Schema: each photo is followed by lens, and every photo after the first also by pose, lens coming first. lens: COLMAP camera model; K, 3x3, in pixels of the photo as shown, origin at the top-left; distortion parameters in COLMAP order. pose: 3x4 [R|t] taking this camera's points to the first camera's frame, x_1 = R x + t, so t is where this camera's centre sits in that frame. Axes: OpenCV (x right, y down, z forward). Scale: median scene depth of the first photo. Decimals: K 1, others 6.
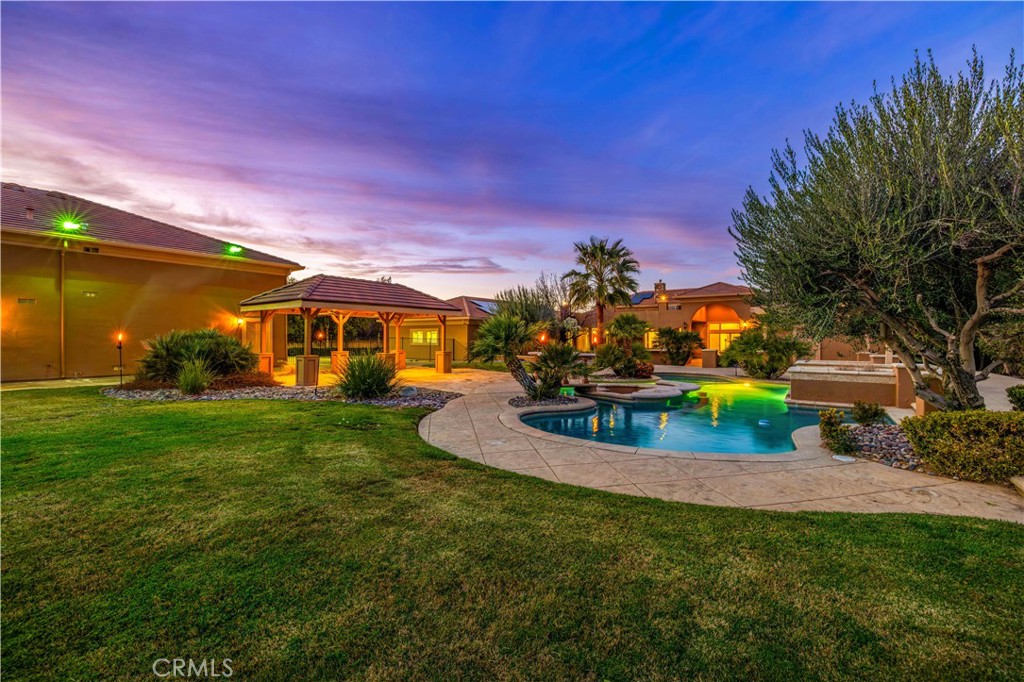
lens RADIAL K [[422.3, 0, 512.4], [0, 422.3, 340.4], [0, 0, 1]] dist [-0.000949, -0.000103]
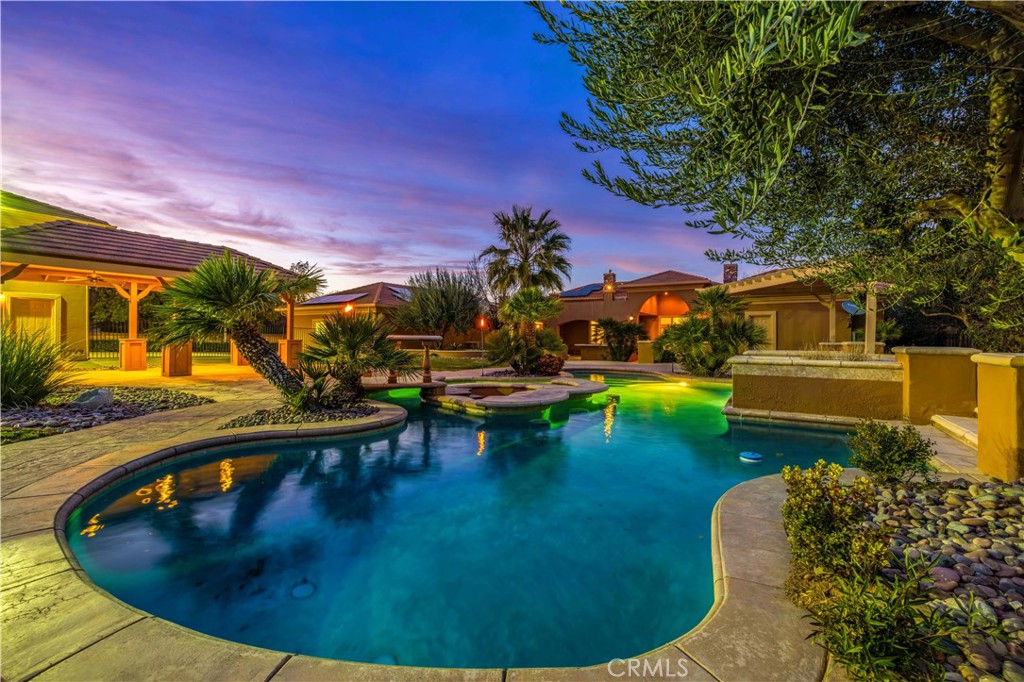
lens RADIAL K [[422.3, 0, 511.5], [0, 422.3, 340.6], [0, 0, 1]] dist [-0.000949, -0.000103]
pose [[0.997536, 0.004299, 0.070020, 0.126492], [-0.004304, 0.999991, -0.000081, 0.018789], [-0.070019, -0.000221, 0.997546, 0.175652]]
